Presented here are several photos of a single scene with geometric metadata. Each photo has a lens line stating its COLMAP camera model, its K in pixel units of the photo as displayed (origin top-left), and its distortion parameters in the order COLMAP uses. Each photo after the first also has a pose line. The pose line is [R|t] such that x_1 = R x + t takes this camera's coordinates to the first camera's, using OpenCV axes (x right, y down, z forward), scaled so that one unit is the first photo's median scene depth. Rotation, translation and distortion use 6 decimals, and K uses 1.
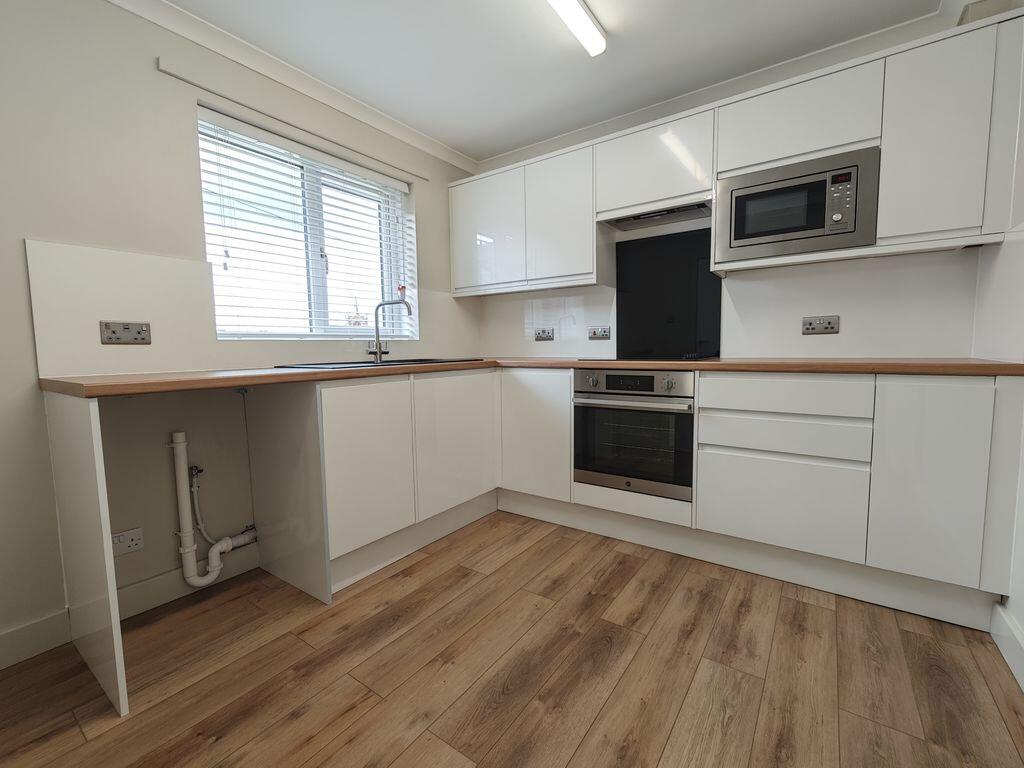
lens RADIAL K [[438.6, 0, 514.2], [0, 438.6, 383.8], [0, 0, 1]] dist [0.002293, -0.001919]
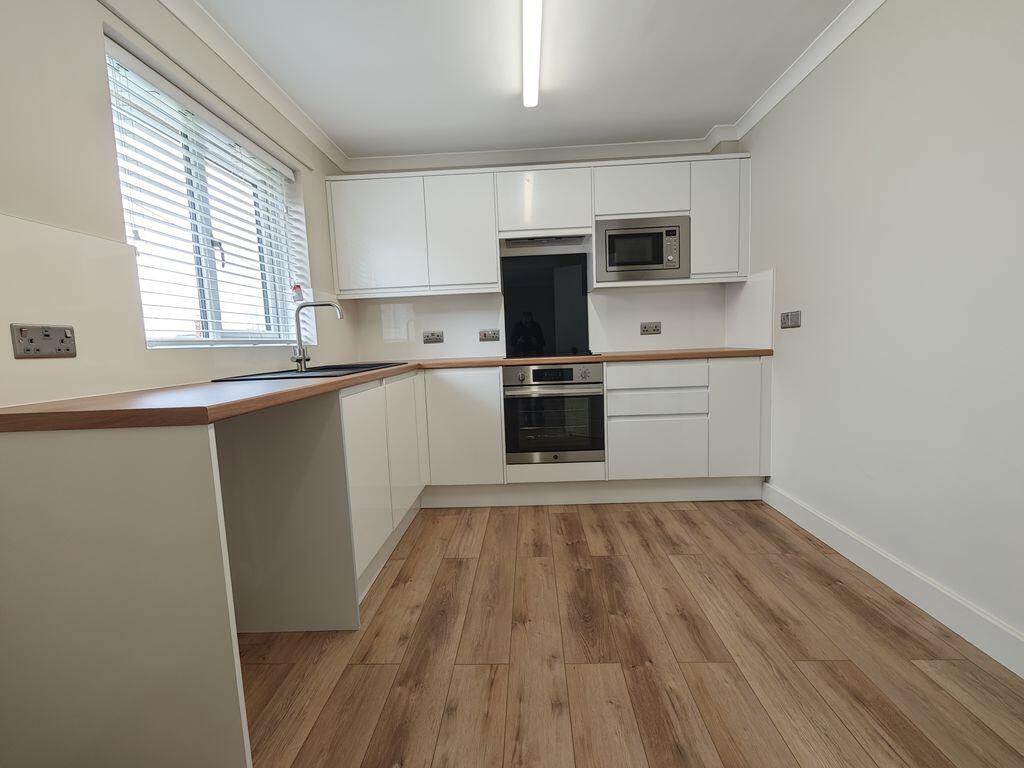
lens RADIAL K [[438.6, 0, 512.2], [0, 438.6, 382.1], [0, 0, 1]] dist [0.002293, -0.001919]
pose [[0.837012, -0.068662, 0.542860, -0.564087], [0.073529, 0.997211, 0.012758, -0.006896], [-0.542222, 0.029238, 0.839726, 0.025811]]
